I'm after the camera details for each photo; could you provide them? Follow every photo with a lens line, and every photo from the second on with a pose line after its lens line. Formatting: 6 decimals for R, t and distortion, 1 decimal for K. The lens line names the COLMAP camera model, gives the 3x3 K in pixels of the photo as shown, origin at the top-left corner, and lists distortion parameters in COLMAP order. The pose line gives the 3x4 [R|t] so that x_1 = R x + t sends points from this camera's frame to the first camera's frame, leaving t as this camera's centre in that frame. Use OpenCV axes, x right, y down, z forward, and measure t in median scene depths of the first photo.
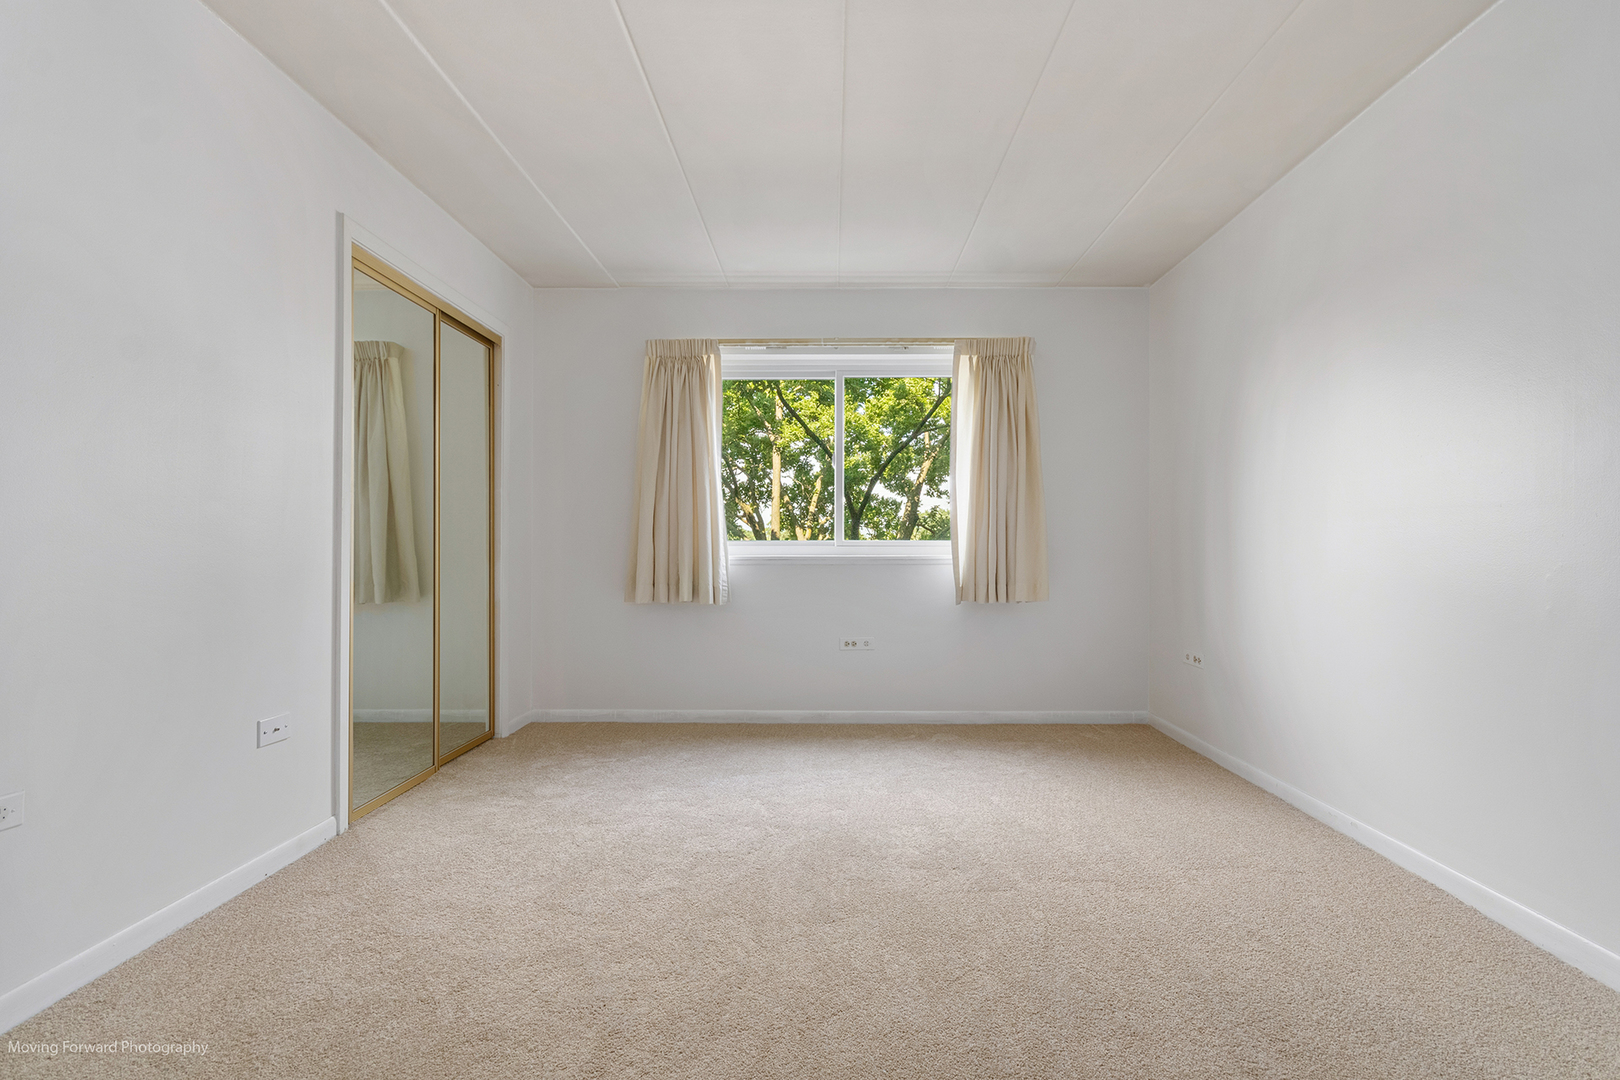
lens RADIAL K [[763.0, 0, 805.8], [0, 763.0, 533.6], [0, 0, 1]] dist [-0.002838, 0.006889]
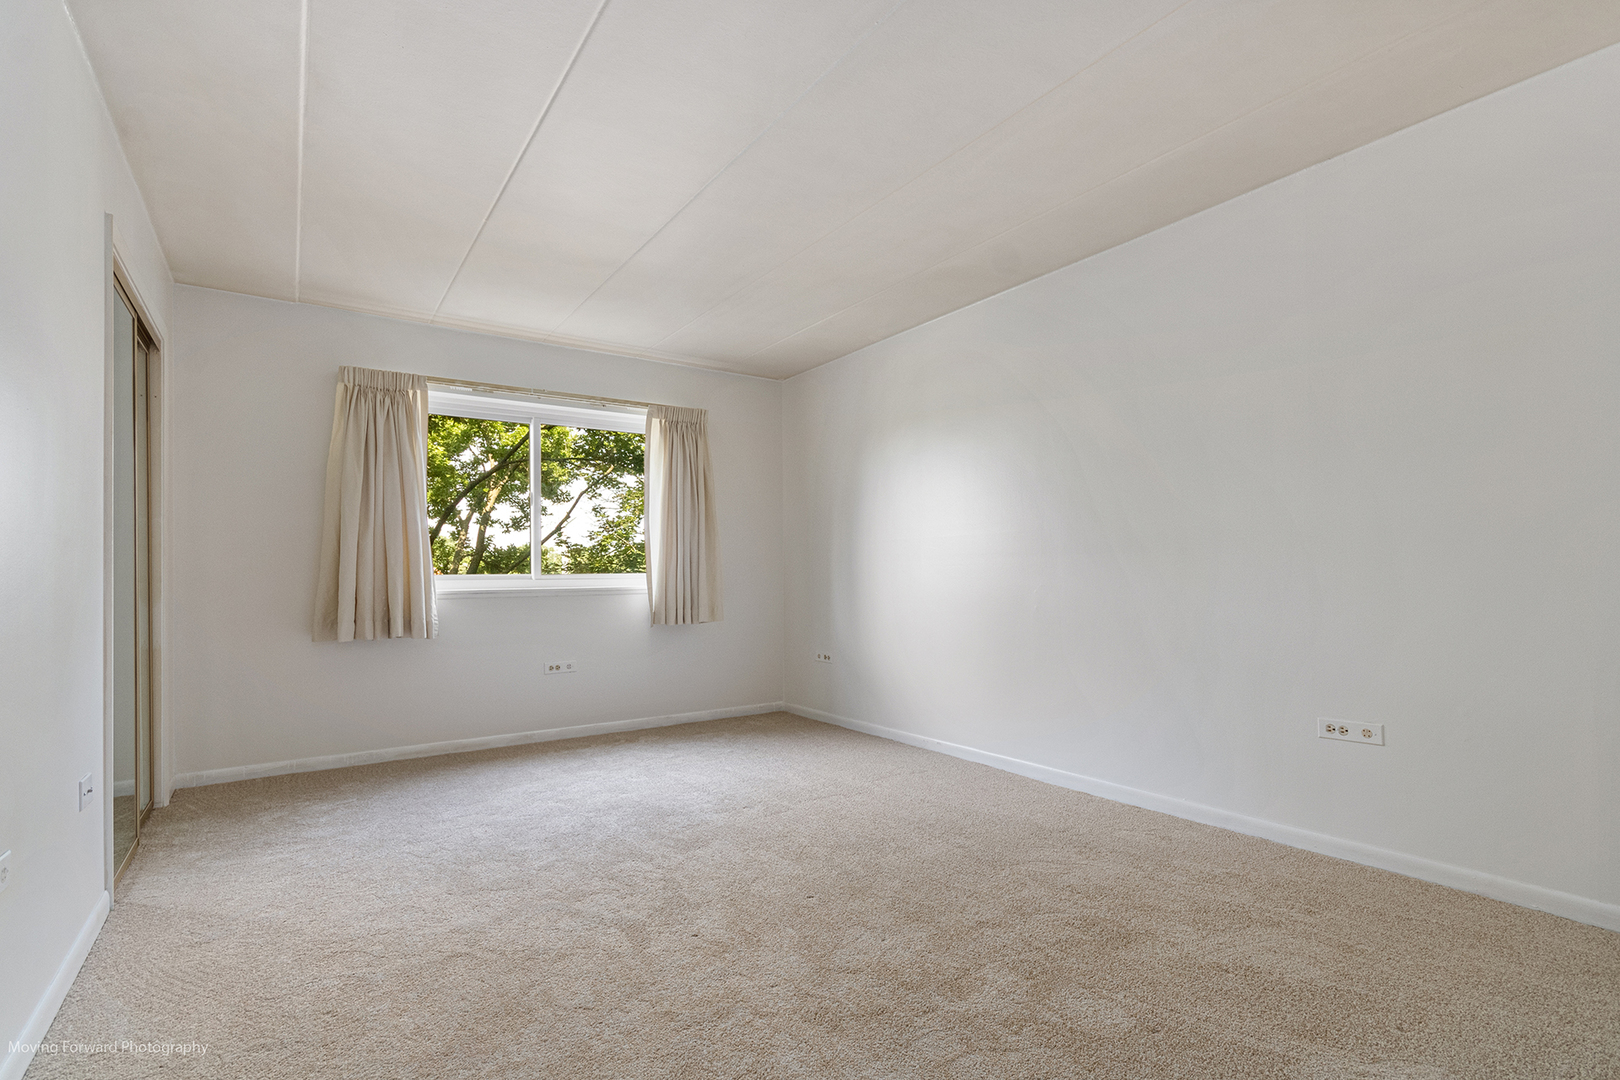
lens RADIAL K [[792.1, 0, 806.6], [0, 792.1, 548.0], [0, 0, 1]] dist [0.000109, 0.006906]
pose [[0.817323, 0.010330, 0.576087, -0.314009], [0.001070, 0.999810, -0.019446, -0.005988], [-0.576179, 0.016510, 0.817157, -0.150123]]
